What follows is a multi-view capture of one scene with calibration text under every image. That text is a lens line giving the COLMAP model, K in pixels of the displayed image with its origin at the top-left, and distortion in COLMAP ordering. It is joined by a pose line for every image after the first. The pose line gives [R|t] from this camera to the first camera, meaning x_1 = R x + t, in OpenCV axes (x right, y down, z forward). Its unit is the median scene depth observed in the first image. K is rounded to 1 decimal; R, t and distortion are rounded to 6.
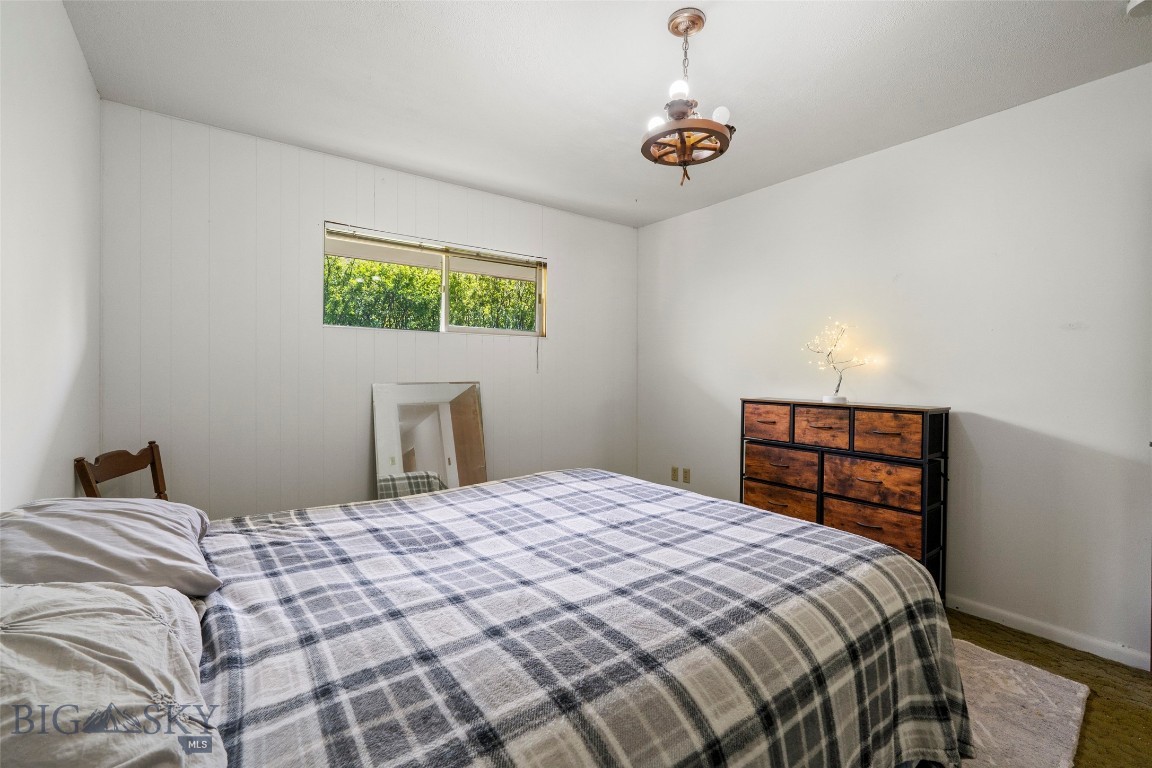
lens RADIAL K [[489.5, 0, 574.1], [0, 489.5, 375.8], [0, 0, 1]] dist [0.000522, -0.000064]
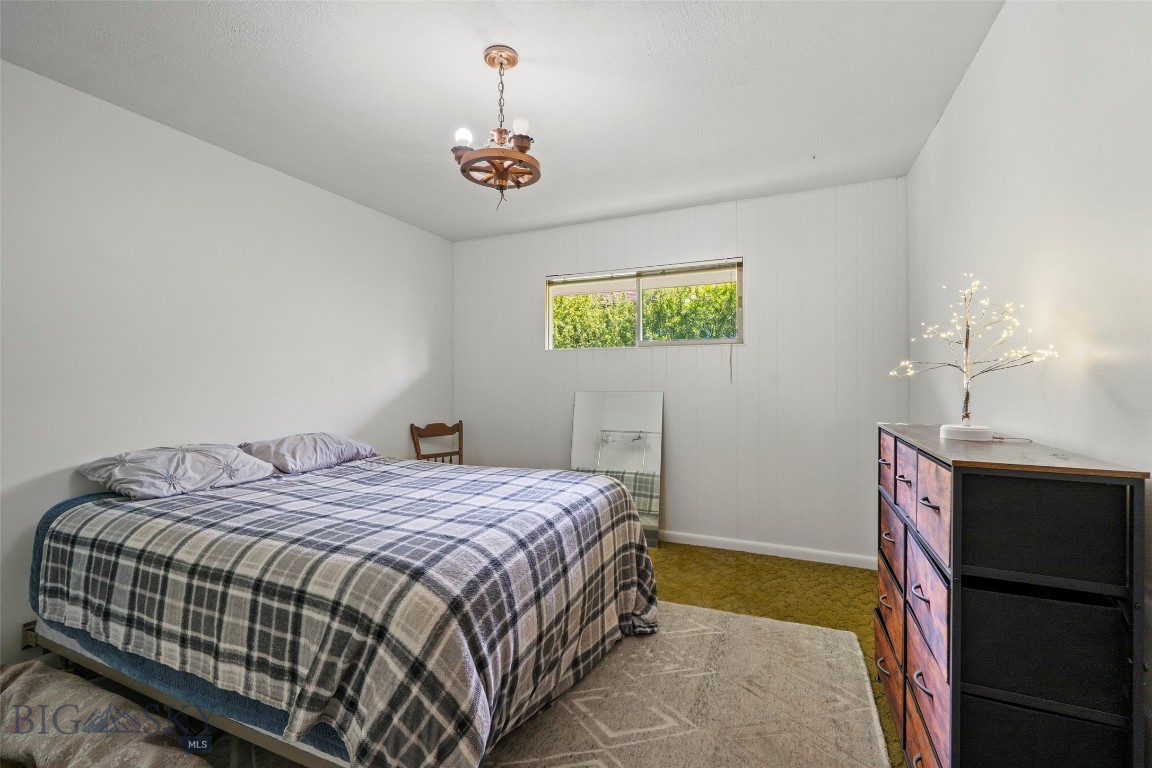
lens RADIAL K [[489.5, 0, 574.6], [0, 489.5, 386.4], [0, 0, 1]] dist [0.000522, -0.000064]
pose [[0.486351, 0.003395, -0.873757, 1.002529], [-0.008762, 0.999961, -0.000991, 0.003078], [0.873720, 0.008138, 0.486362, 0.506635]]
